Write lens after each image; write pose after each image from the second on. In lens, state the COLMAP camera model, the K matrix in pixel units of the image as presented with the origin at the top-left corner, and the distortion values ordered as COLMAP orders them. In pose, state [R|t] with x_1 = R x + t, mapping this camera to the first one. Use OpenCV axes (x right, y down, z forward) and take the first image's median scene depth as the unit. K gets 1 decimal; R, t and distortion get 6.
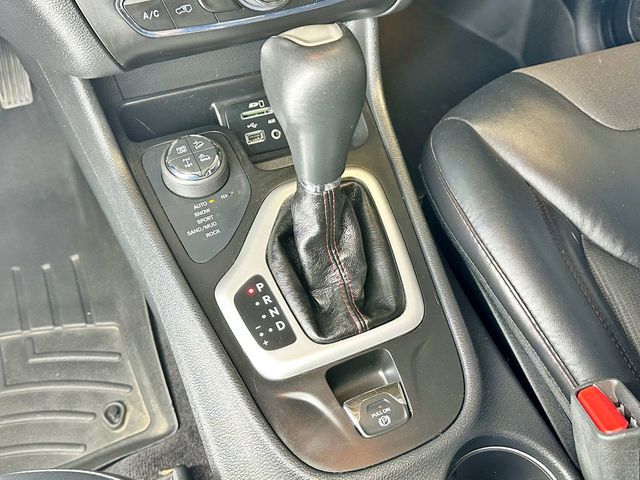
lens RADIAL K [[603.0, 0, 320.0], [0, 603.0, 240.0], [0, 0, 1]] dist [0.153668, -0.295088]
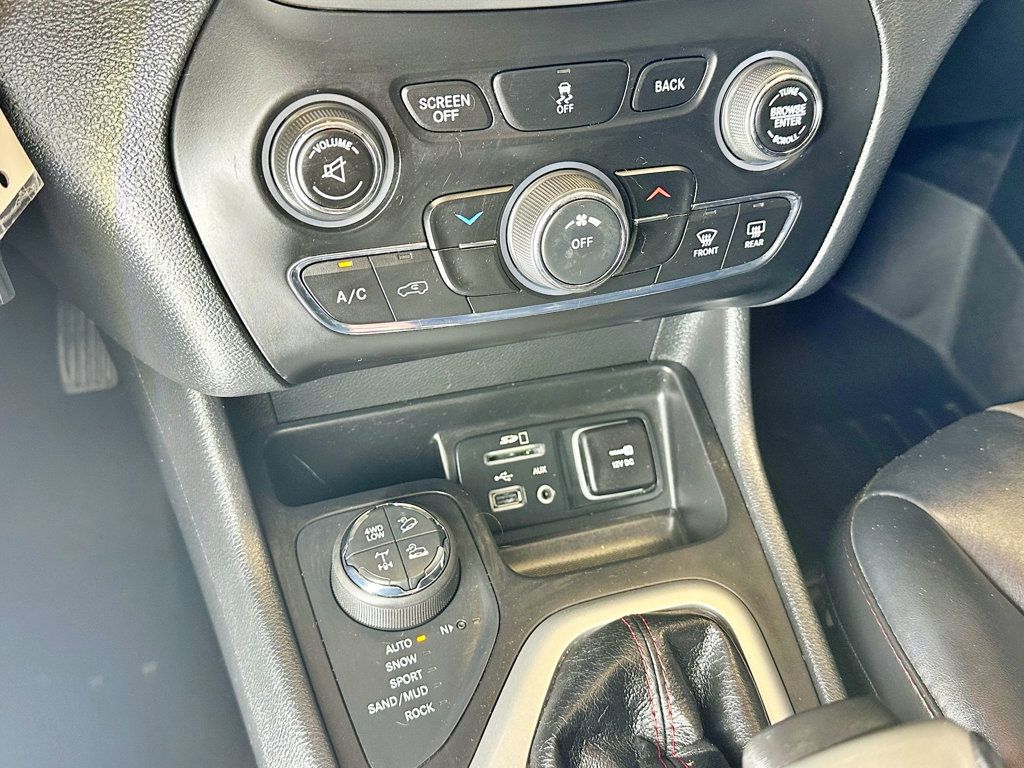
lens RADIAL K [[964.8, 0, 512.0], [0, 964.8, 384.0], [0, 0, 1]] dist [0.153668, -0.295088]
pose [[0.996685, 0.063243, -0.051187, -0.072599], [-0.072127, 0.977909, -0.196192, -0.112274], [0.037648, 0.199233, 0.979229, 0.160518]]
